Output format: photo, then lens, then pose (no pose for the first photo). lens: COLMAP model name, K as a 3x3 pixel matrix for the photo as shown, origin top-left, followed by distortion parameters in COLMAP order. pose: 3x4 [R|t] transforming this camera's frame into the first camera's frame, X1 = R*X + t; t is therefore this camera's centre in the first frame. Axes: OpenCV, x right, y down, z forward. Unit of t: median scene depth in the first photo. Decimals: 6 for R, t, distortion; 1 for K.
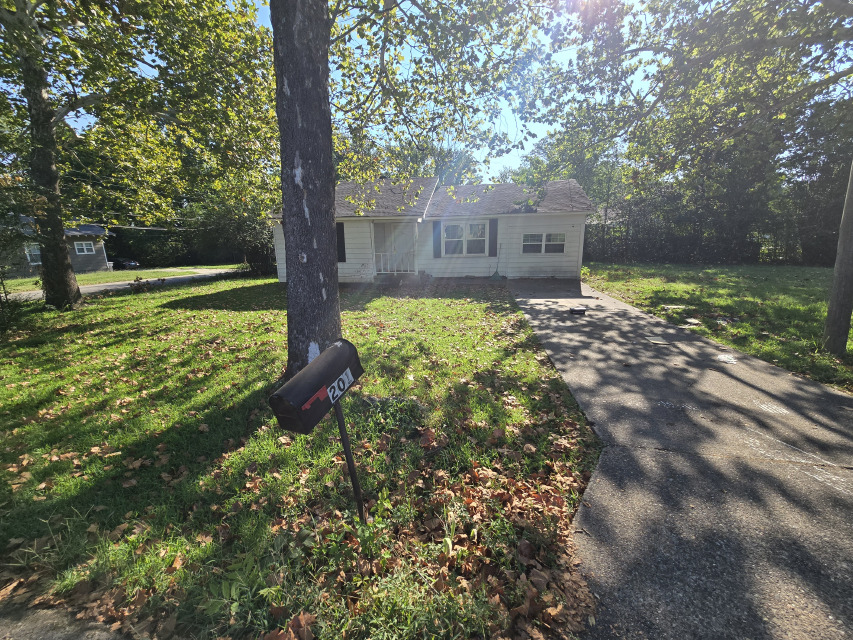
lens RADIAL K [[349.0, 0, 426.9], [0, 349.0, 324.3], [0, 0, 1]] dist [0.004310, 0.000377]
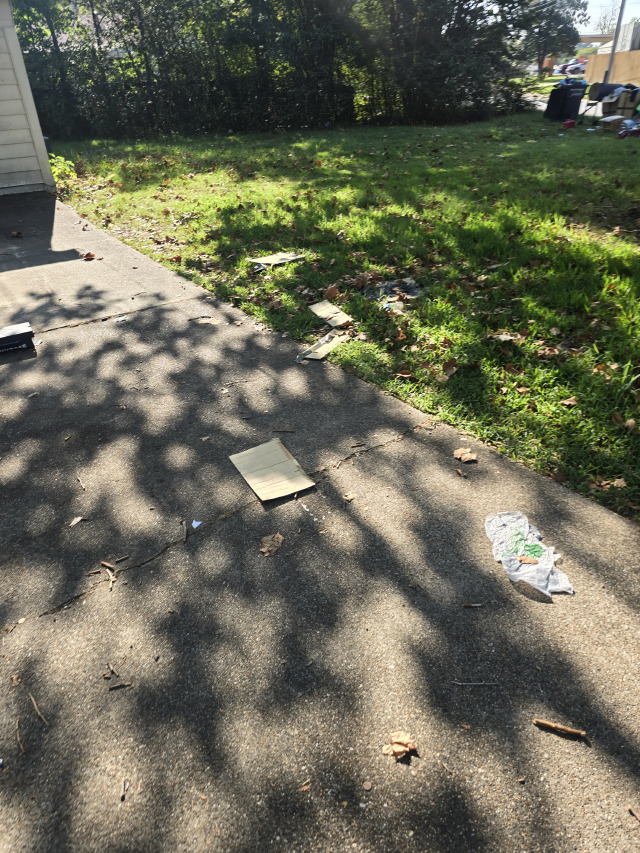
lens RADIAL K [[574.6, 0, 322.7], [0, 574.6, 425.9], [0, 0, 1]] dist [0.012203, -0.000694]
pose [[0.739647, -0.351977, 0.573615, 0.282938], [0.178655, 0.924442, 0.336881, -0.073916], [-0.648848, -0.146694, 0.746644, 0.410634]]
